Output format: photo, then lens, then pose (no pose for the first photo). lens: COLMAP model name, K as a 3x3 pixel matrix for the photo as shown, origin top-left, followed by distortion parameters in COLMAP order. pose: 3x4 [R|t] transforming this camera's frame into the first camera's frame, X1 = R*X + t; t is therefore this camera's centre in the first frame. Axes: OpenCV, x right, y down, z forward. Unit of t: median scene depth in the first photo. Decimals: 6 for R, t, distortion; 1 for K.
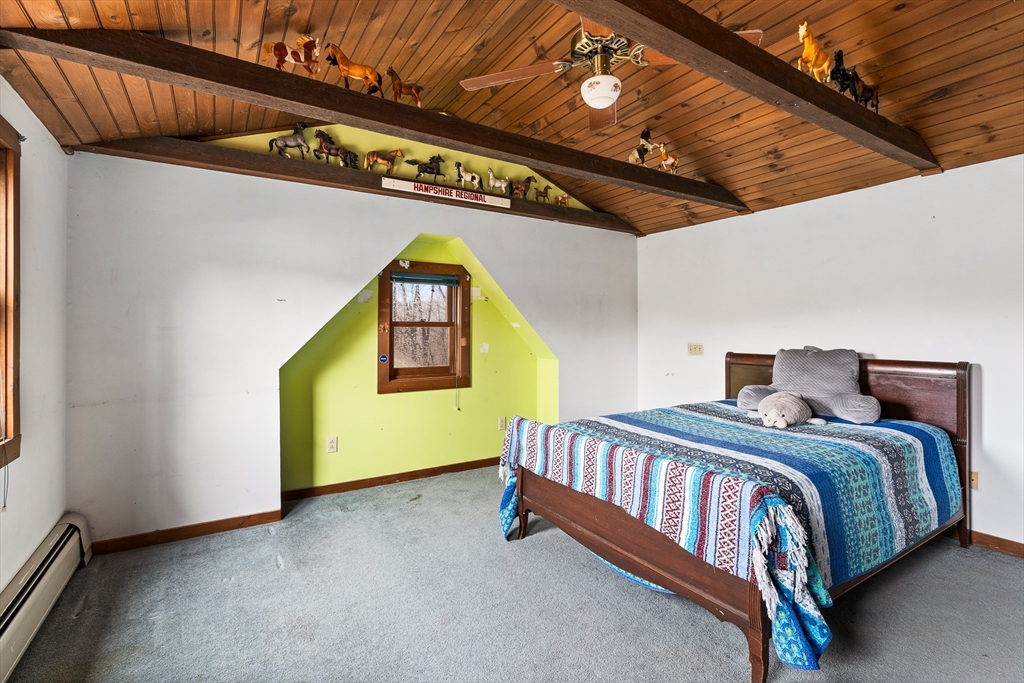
lens RADIAL K [[480.7, 0, 512.9], [0, 480.7, 337.3], [0, 0, 1]] dist [-0.007991, 0.004999]
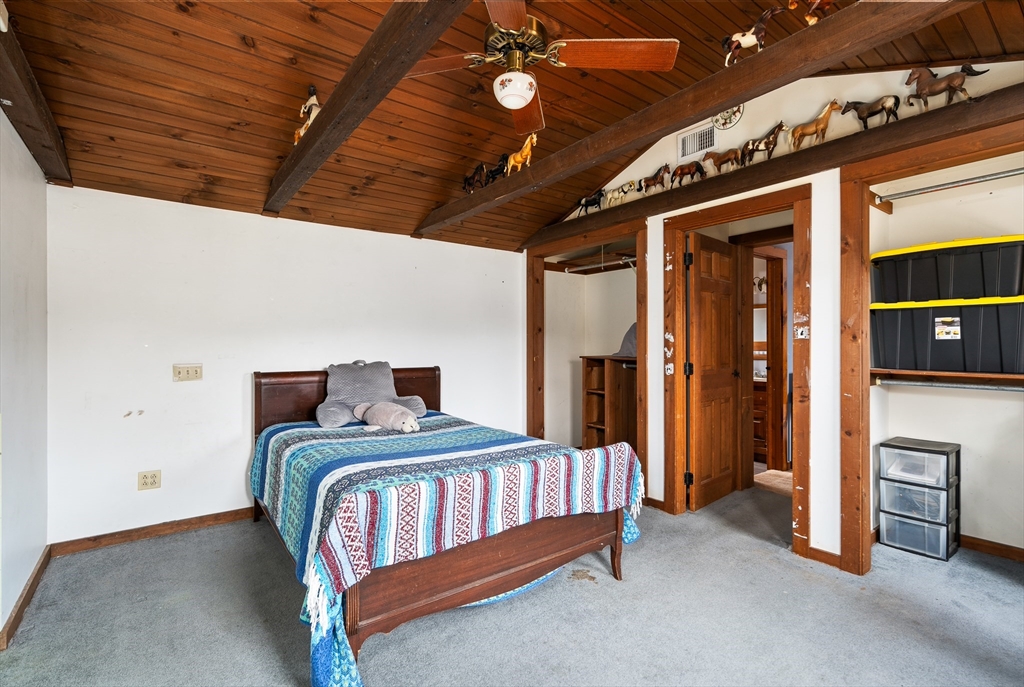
lens RADIAL K [[480.7, 0, 512.6], [0, 480.7, 341.6], [0, 0, 1]] dist [-0.007991, 0.004999]
pose [[-0.091724, 0.005430, 0.995770, -0.603832], [0.015572, 0.999871, -0.004018, -0.017413], [-0.995663, 0.015138, -0.091797, 0.867449]]
